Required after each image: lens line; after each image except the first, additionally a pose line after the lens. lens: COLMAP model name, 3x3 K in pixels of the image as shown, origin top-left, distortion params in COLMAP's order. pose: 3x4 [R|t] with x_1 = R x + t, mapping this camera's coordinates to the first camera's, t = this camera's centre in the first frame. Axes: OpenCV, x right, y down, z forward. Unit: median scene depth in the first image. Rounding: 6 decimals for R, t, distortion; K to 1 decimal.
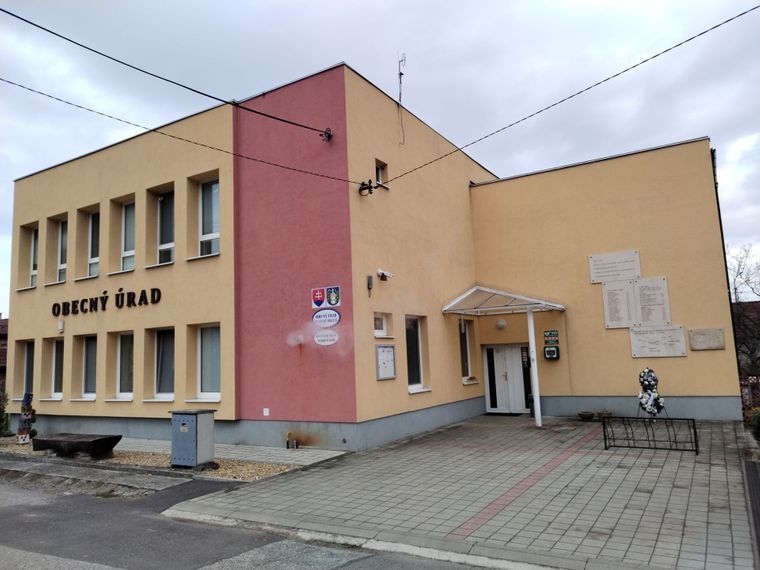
lens RADIAL K [[557.7, 0, 380.0], [0, 557.7, 285.0], [0, 0, 1]] dist [0.046549, -0.072111]
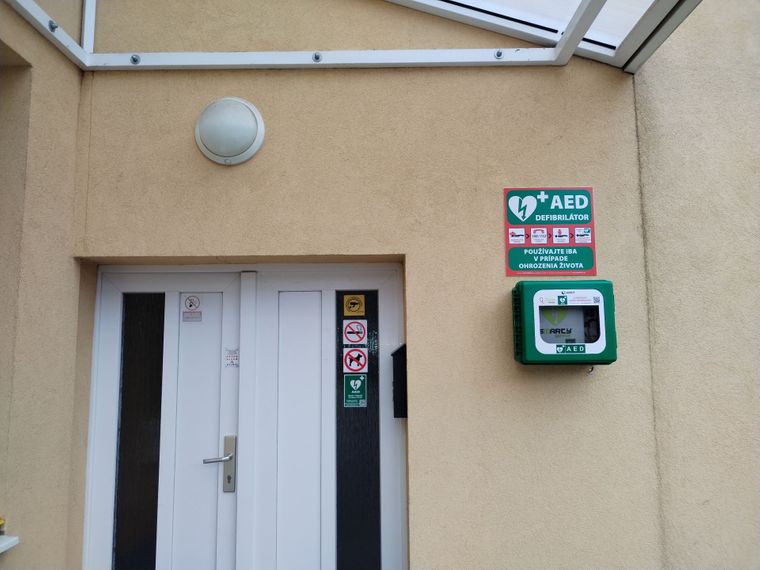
lens RADIAL K [[557.7, 0, 380.0], [0, 557.7, 285.0], [0, 0, 1]] dist [0.046549, -0.072111]
pose [[0.862583, 0.085865, 0.498575, 0.180562], [-0.091291, 0.995732, -0.013543, 0.111496], [-0.497610, -0.033833, 0.866741, 0.853413]]
